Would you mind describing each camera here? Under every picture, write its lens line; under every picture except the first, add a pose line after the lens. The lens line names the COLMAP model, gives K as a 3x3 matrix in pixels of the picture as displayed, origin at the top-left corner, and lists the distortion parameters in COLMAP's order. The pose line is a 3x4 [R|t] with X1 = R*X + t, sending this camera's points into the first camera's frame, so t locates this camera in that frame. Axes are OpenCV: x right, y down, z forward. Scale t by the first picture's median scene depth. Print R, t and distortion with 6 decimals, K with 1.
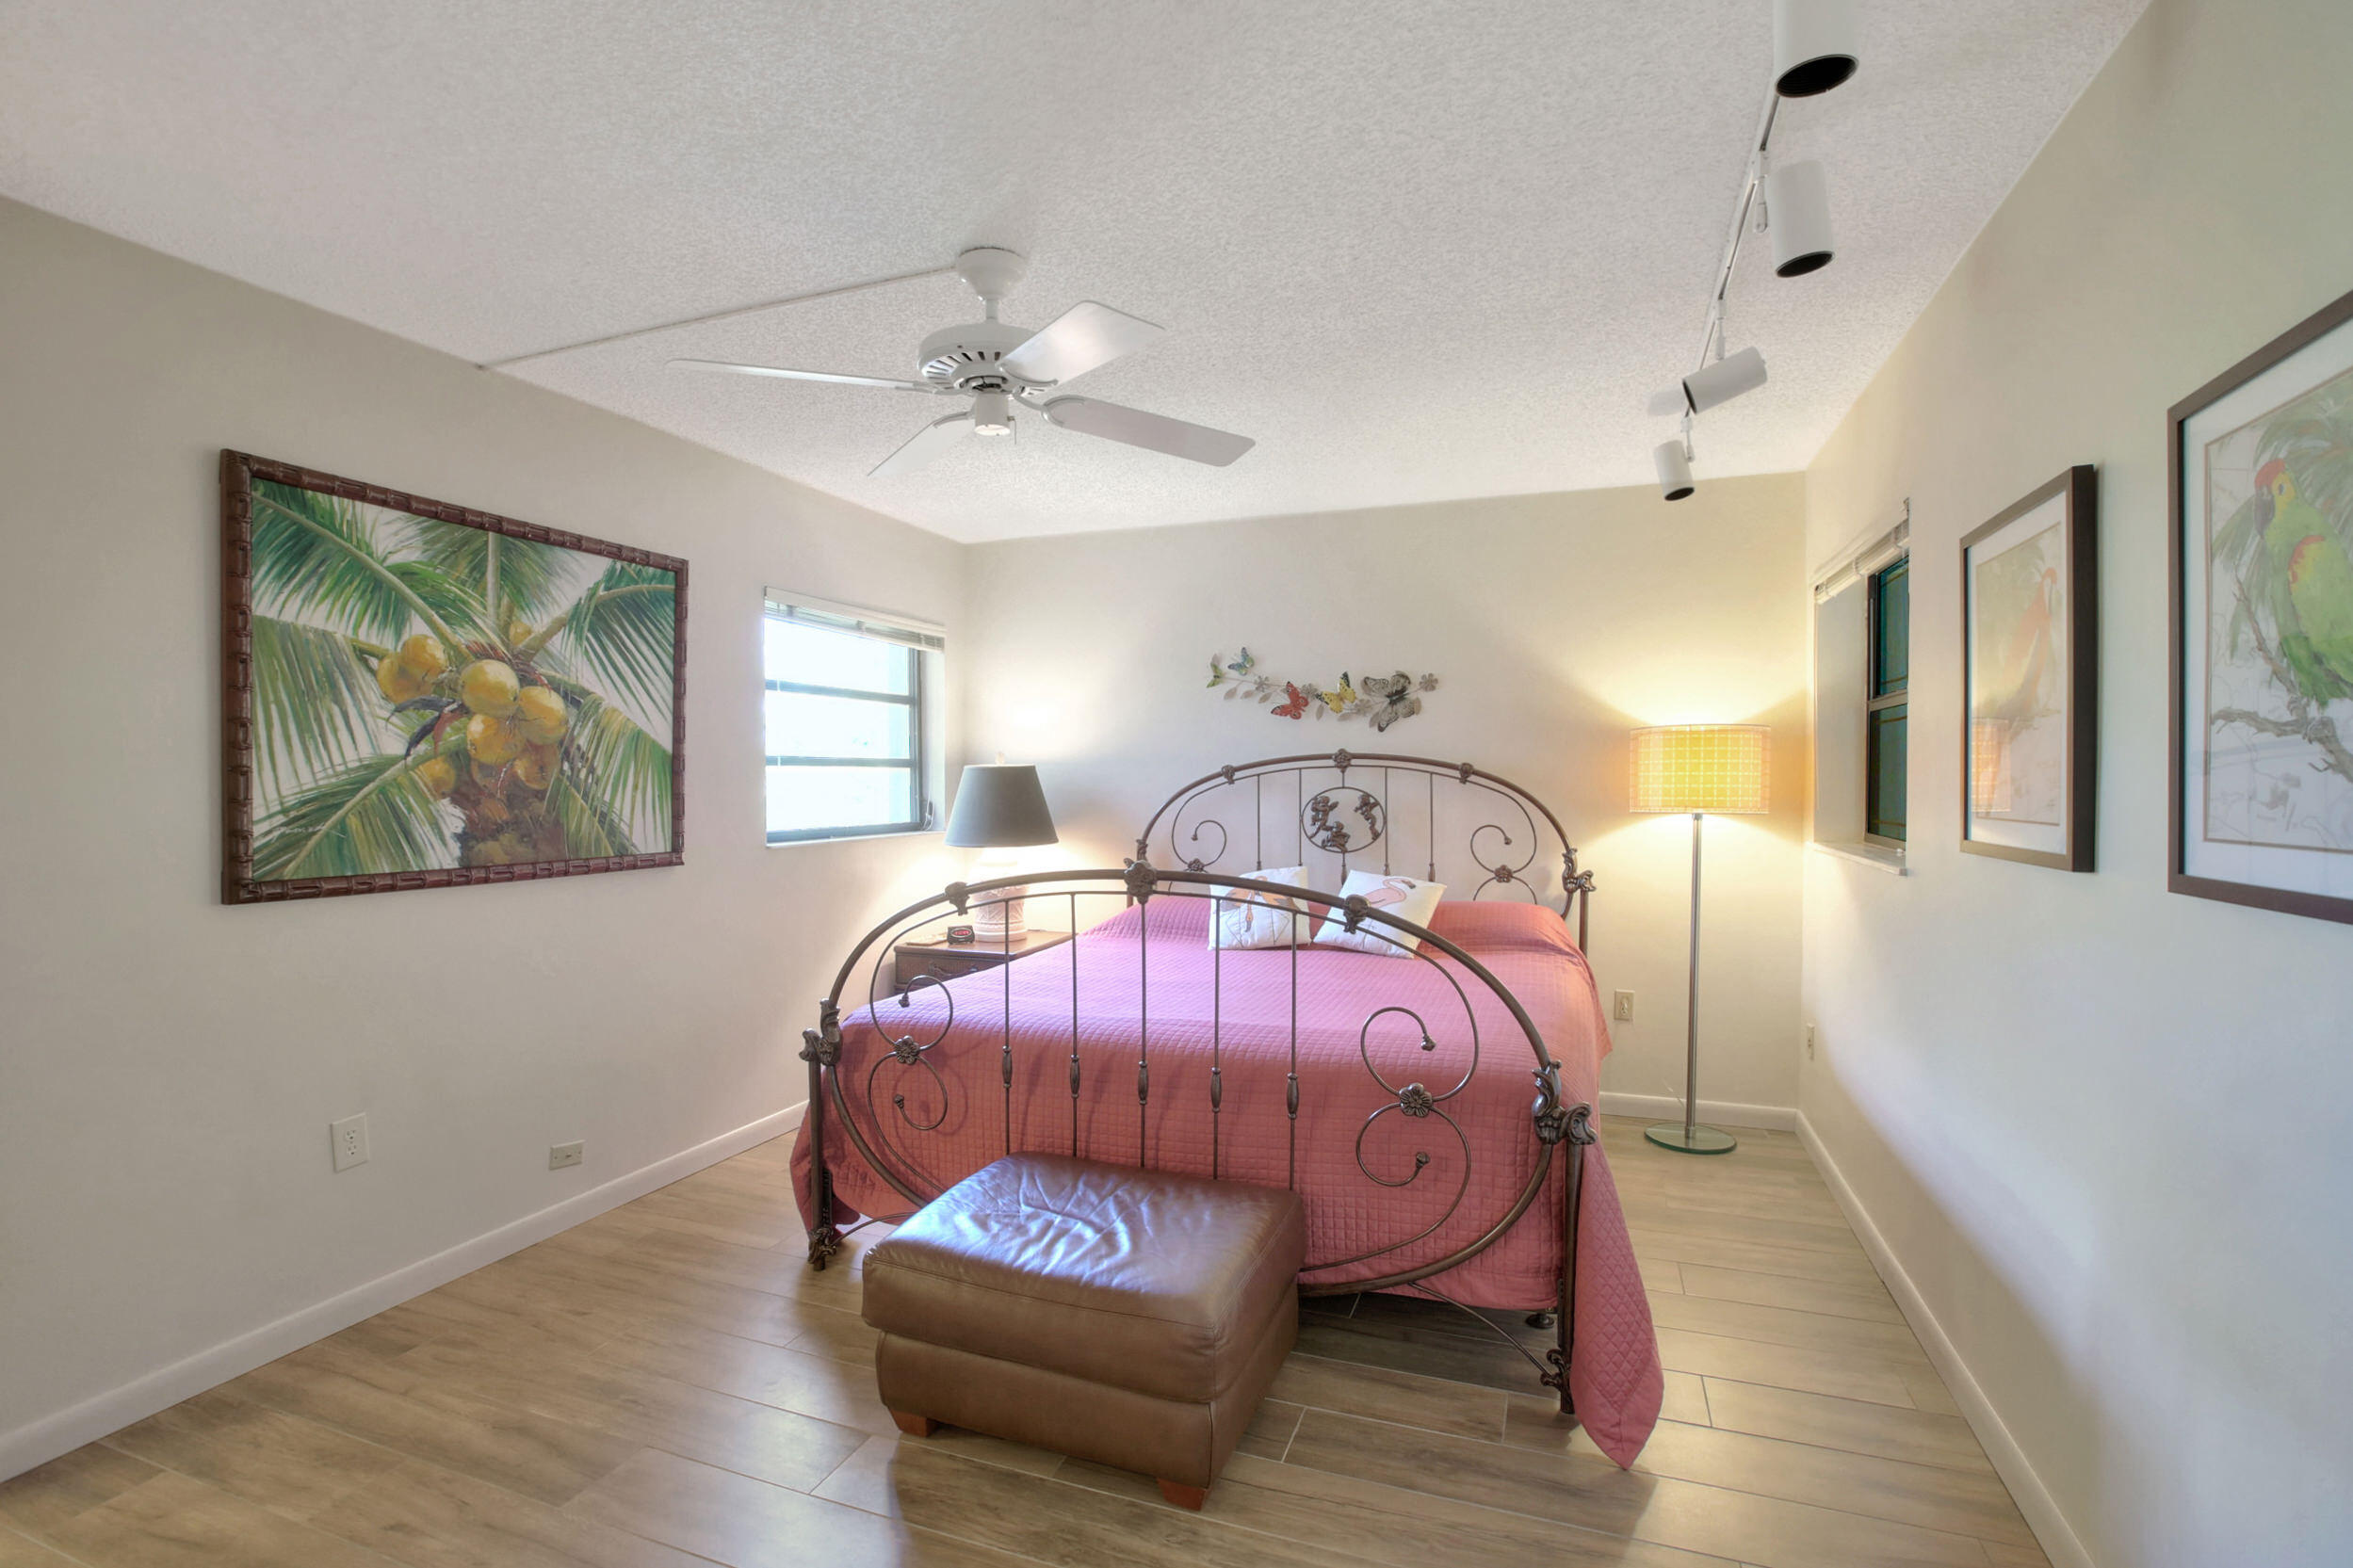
lens RADIAL K [[1096.1, 0, 1166.1], [0, 1096.1, 777.5], [0, 0, 1]] dist [-0.034573, 0.016706]
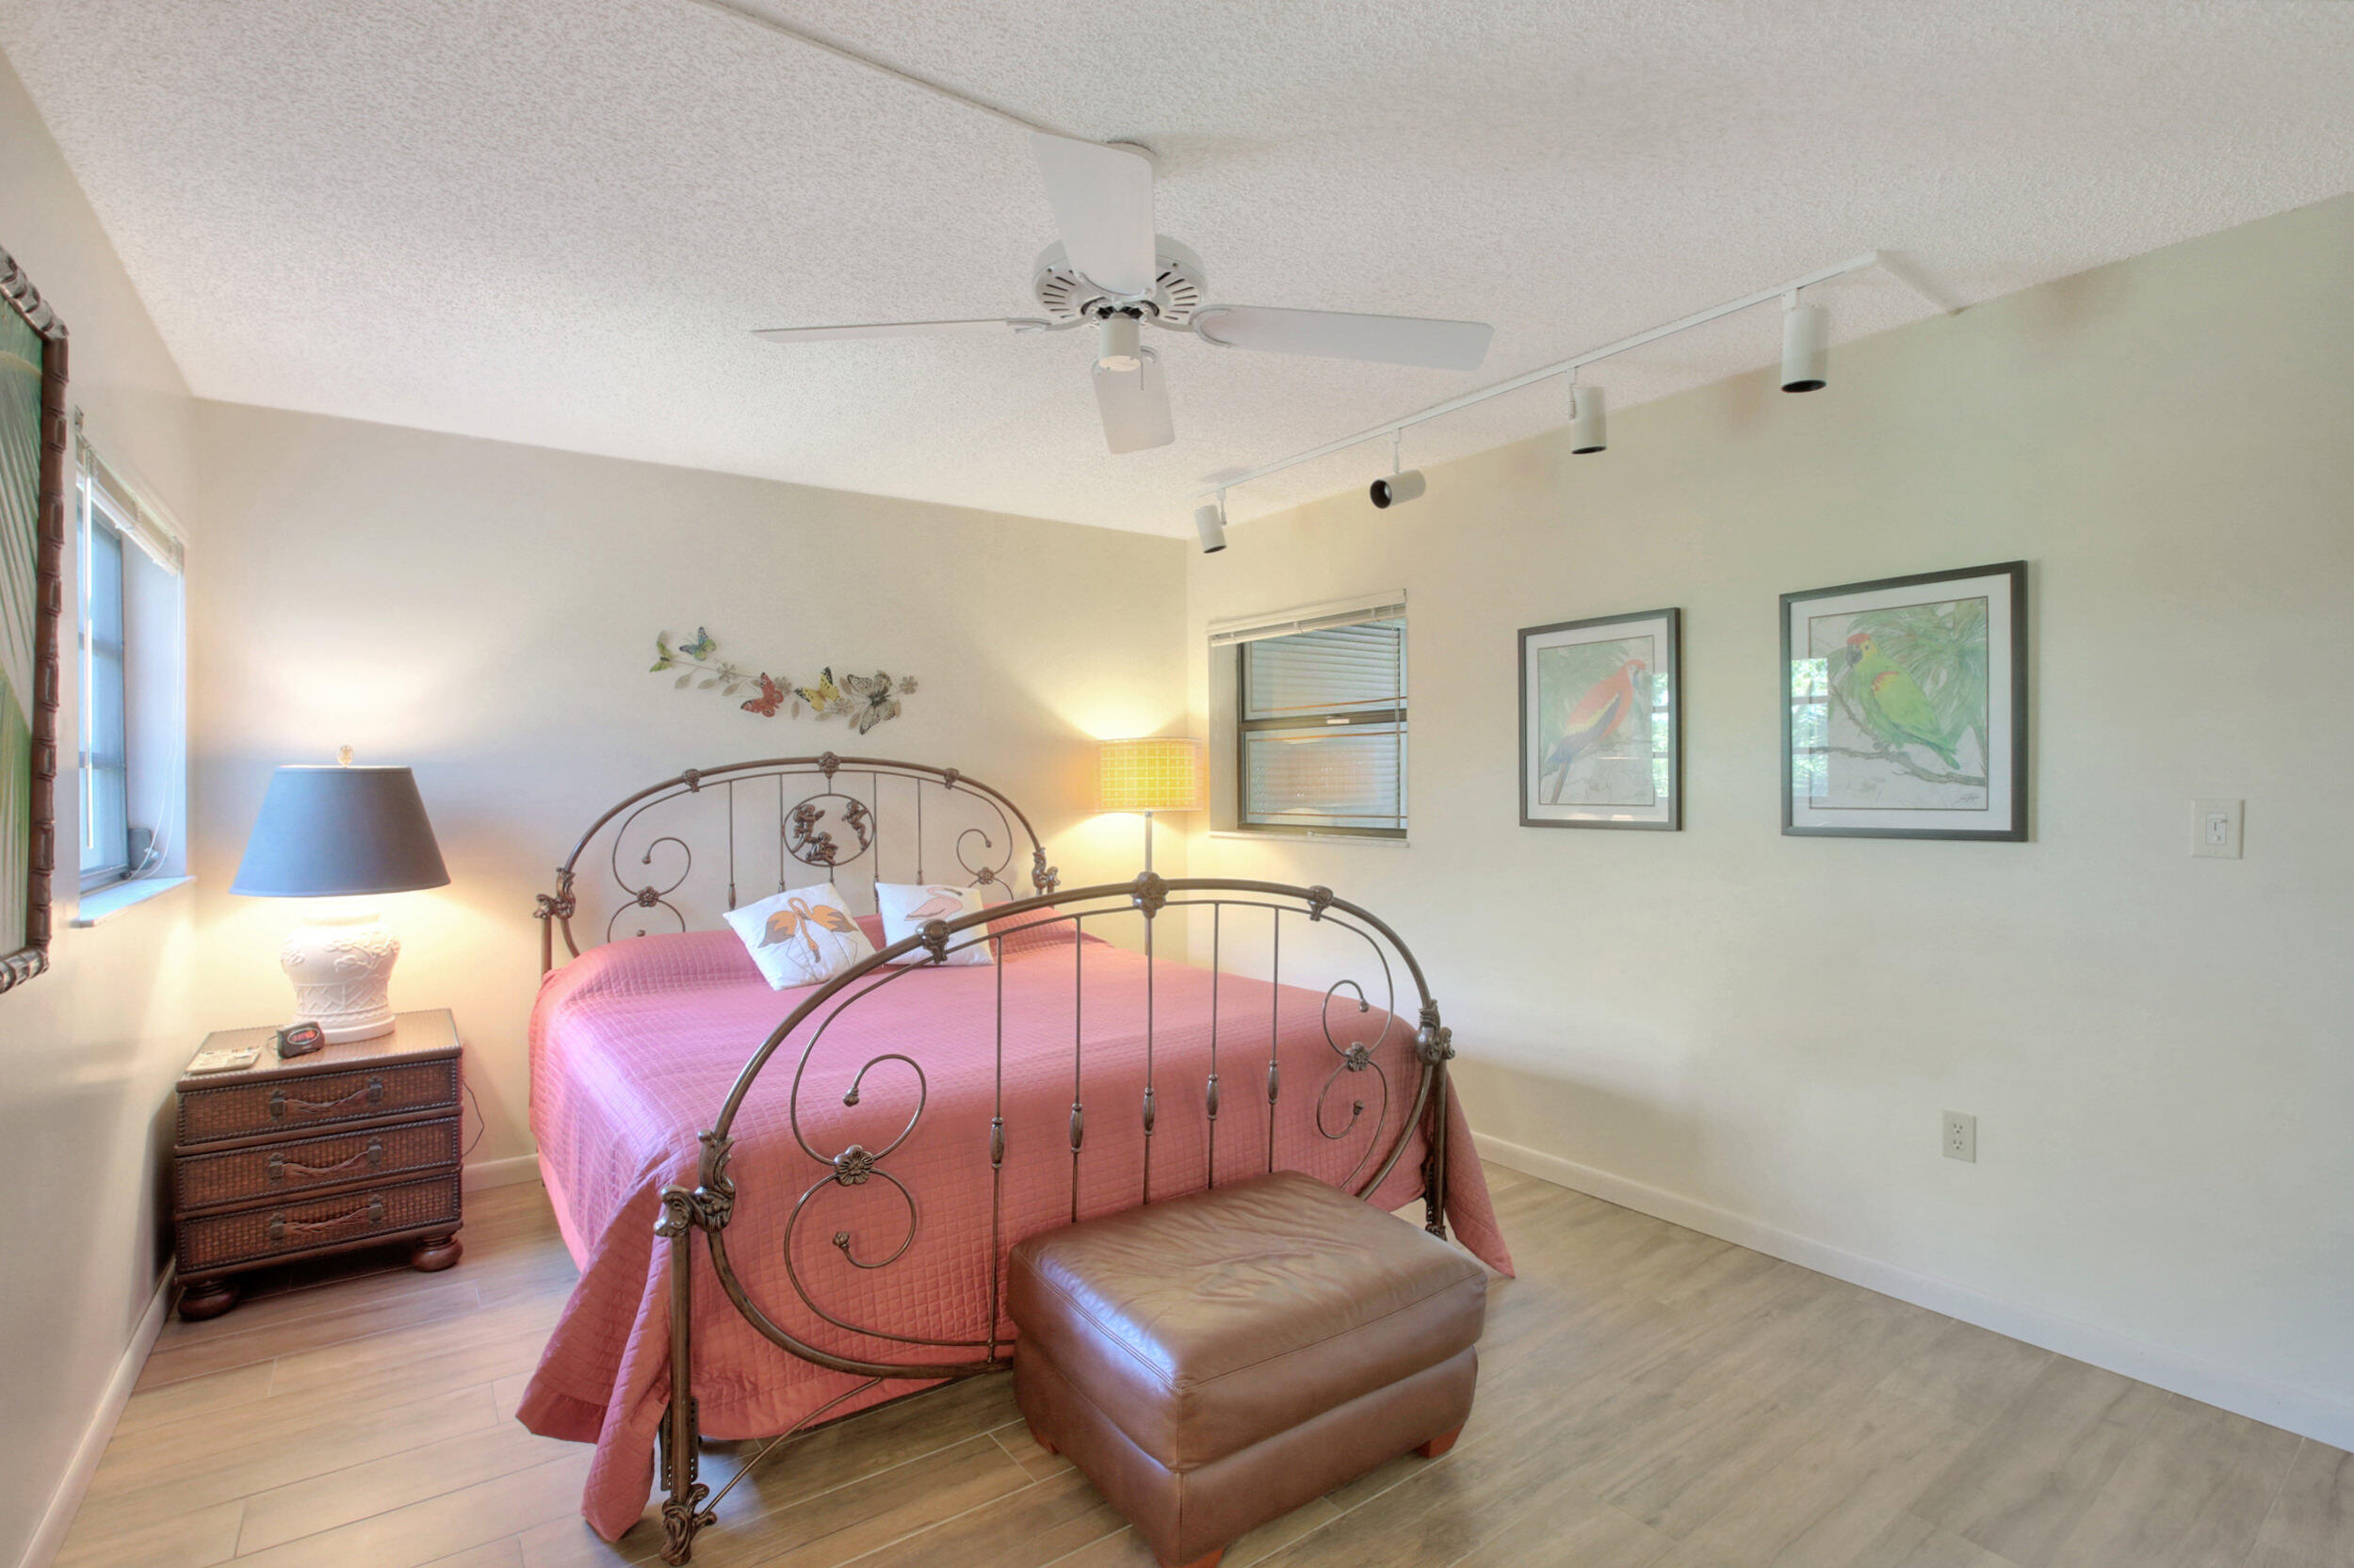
lens RADIAL K [[1096.5, 0, 1166.6], [0, 1096.5, 777.5], [0, 0, 1]] dist [-0.034573, 0.016706]
pose [[0.552663, 0.000743, 0.833404, -0.441483], [0.004878, 0.999980, -0.004127, 0.000258], [-0.833390, 0.006346, 0.552648, 0.266219]]
